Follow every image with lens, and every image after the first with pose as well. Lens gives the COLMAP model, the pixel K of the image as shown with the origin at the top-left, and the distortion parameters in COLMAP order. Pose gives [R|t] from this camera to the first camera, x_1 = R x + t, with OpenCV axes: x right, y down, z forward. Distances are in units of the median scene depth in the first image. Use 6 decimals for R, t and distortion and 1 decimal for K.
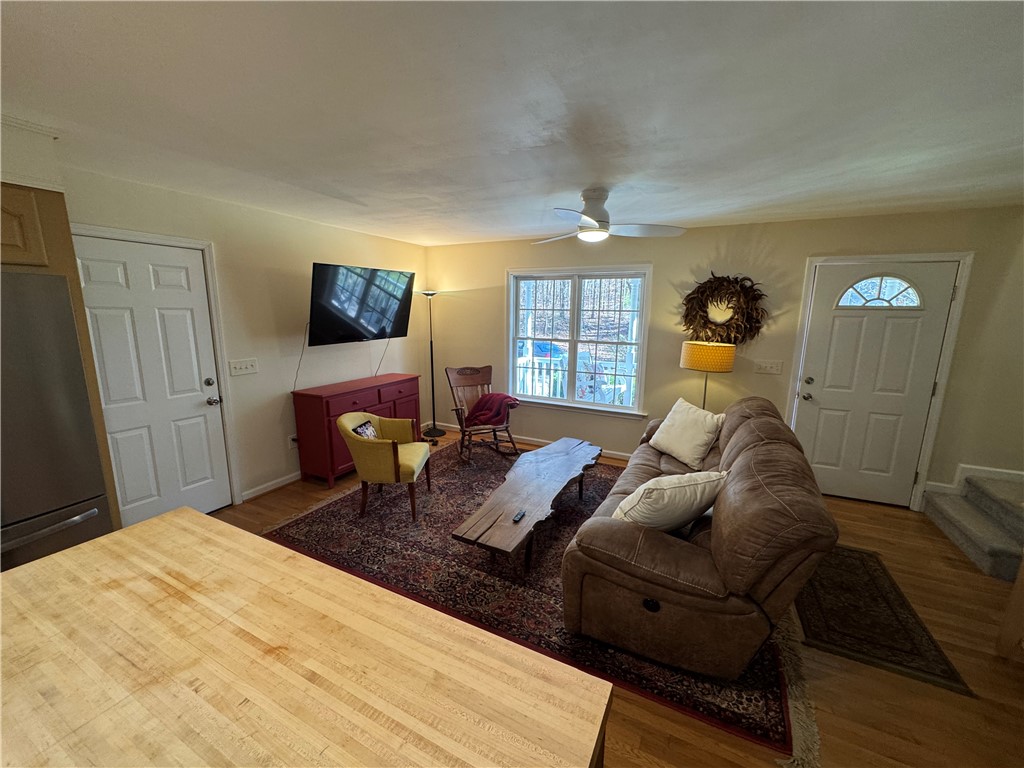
lens RADIAL K [[406.6, 0, 512.0], [0, 406.6, 384.0], [0, 0, 1]] dist [-0.002317, -0.000286]
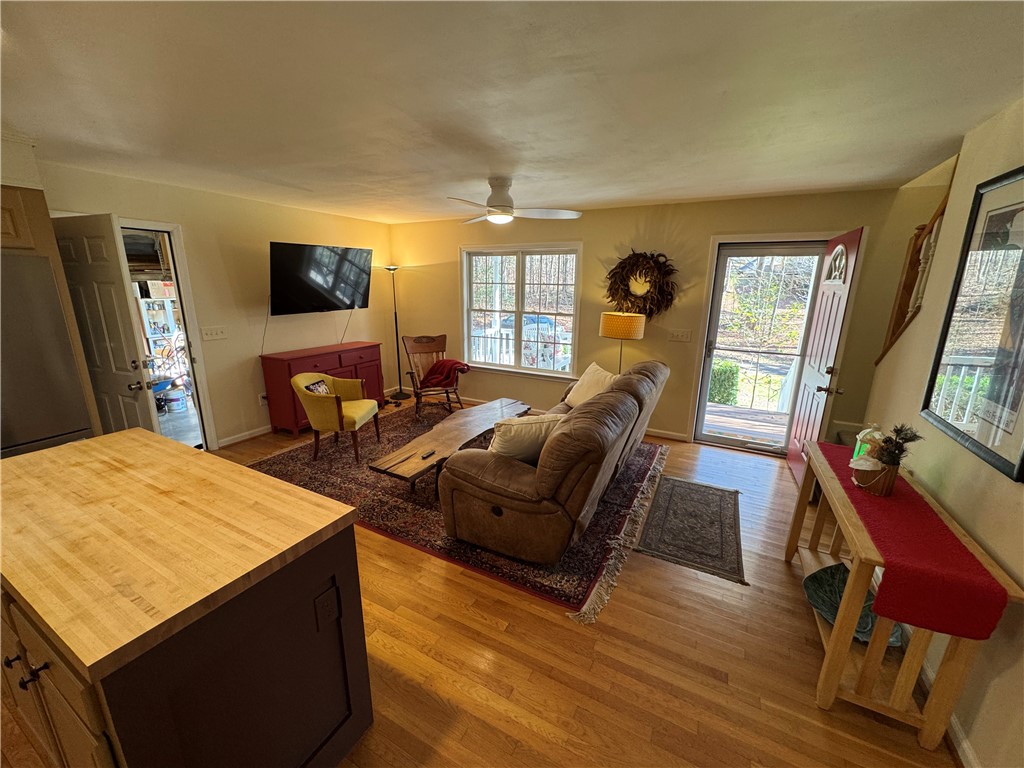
lens RADIAL K [[406.6, 0, 512.0], [0, 406.6, 384.0], [0, 0, 1]] dist [-0.002317, -0.000286]
pose [[0.999718, 0.006015, -0.022973, 0.199666], [-0.004587, 0.998083, 0.061720, 0.025075], [0.023300, -0.061598, 0.997829, -0.136553]]
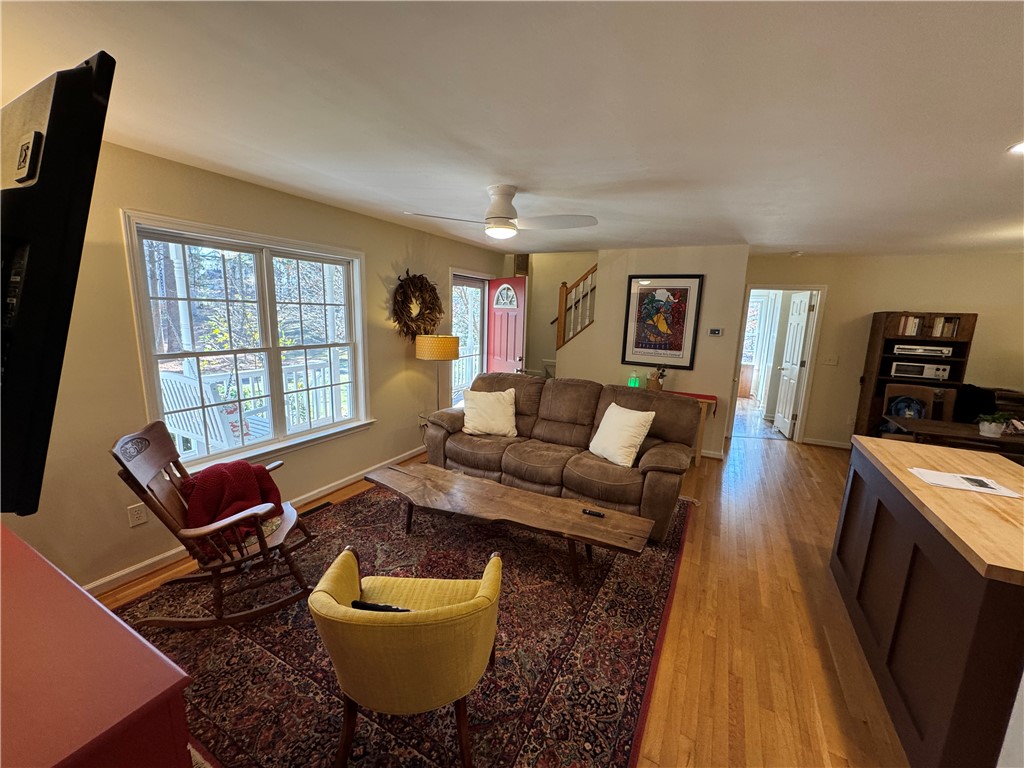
lens RADIAL K [[406.6, 0, 512.0], [0, 406.6, 384.0], [0, 0, 1]] dist [-0.002317, -0.000286]
pose [[0.019729, -0.186093, 0.982334, -0.625822], [0.151279, 0.971769, 0.181053, -0.139977], [-0.988294, 0.145035, 0.047324, 0.744176]]
